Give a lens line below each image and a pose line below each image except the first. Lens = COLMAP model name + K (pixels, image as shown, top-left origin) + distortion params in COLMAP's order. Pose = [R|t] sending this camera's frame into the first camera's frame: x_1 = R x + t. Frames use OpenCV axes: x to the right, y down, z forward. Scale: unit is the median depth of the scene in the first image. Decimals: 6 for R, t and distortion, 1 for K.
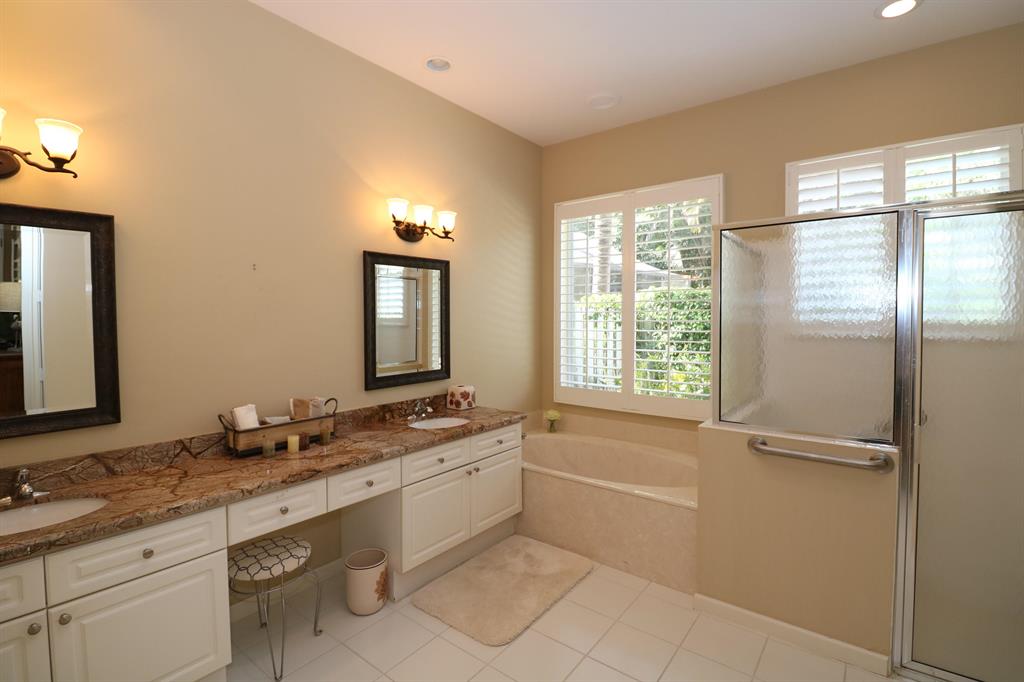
lens RADIAL K [[474.3, 0, 513.3], [0, 474.3, 335.1], [0, 0, 1]] dist [-0.003719, -0.010621]
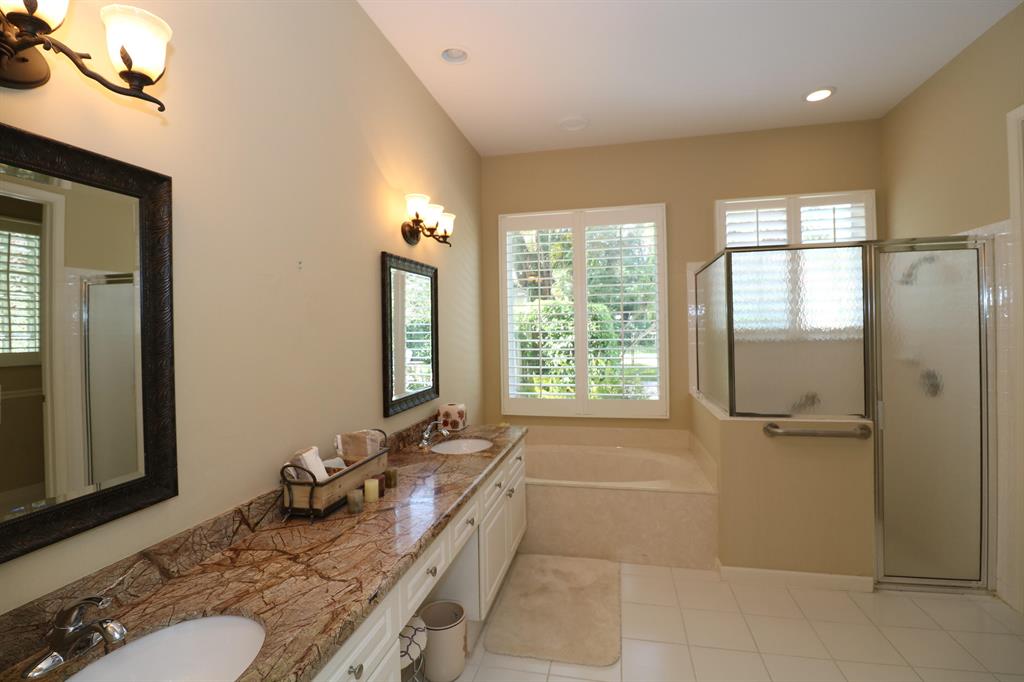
lens RADIAL K [[474.3, 0, 516.9], [0, 474.3, 333.2], [0, 0, 1]] dist [-0.003719, -0.010621]
pose [[0.900782, -0.016135, 0.433971, -0.491068], [0.029607, 0.999266, -0.024304, -0.004908], [-0.433260, 0.034741, 0.900599, 0.146596]]
